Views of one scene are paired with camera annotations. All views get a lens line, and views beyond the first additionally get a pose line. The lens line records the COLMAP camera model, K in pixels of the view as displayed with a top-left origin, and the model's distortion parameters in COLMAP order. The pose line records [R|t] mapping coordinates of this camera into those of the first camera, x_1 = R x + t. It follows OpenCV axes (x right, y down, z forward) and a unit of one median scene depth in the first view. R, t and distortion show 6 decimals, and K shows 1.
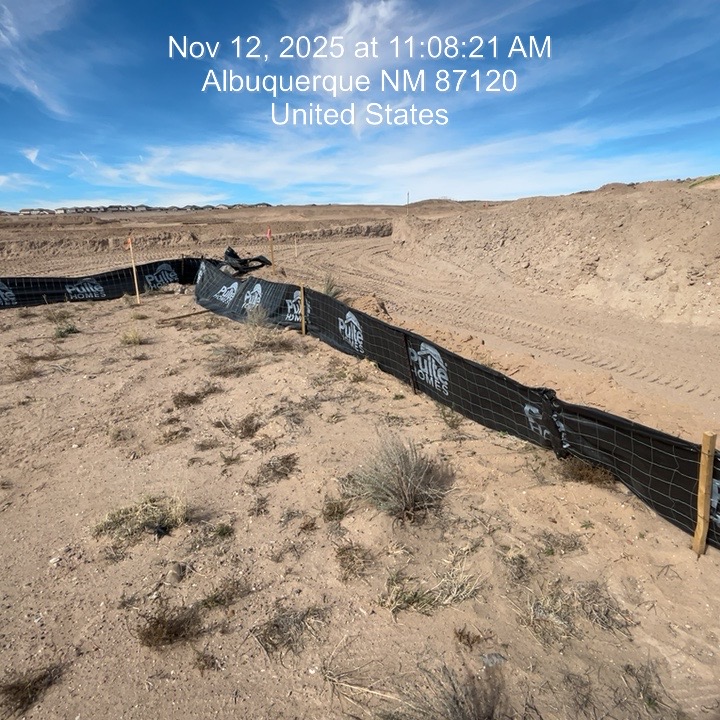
lens RADIAL K [[615.3, 0, 357.2], [0, 615.3, 340.8], [0, 0, 1]] dist [-0.013333, 0.011903]
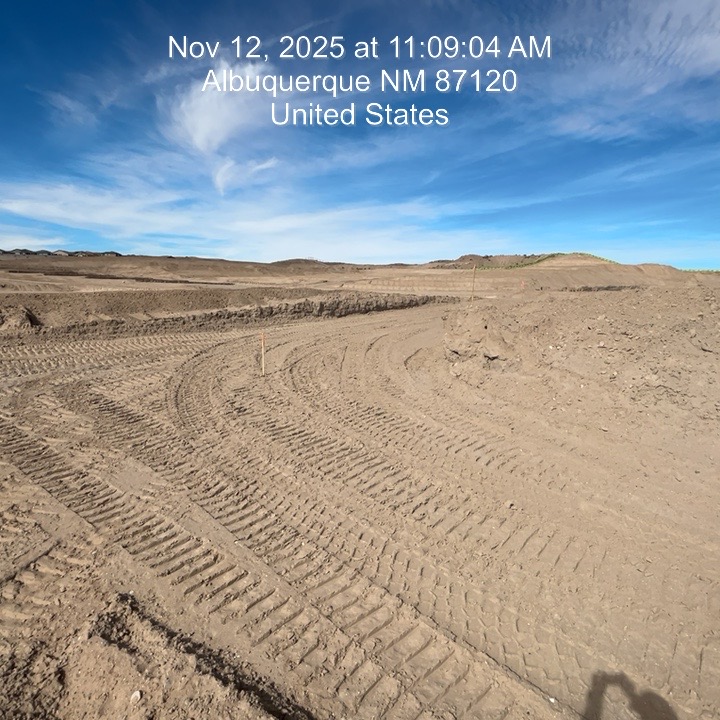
lens RADIAL K [[491.3, 0, 360.1], [0, 491.3, 366.0], [0, 0, 1]] dist [-0.012927, 0.007567]
pose [[0.941822, -0.014529, 0.335798, -0.048749], [0.016172, 0.999867, -0.002098, -0.042427], [-0.335722, 0.007407, 0.941932, 0.174421]]
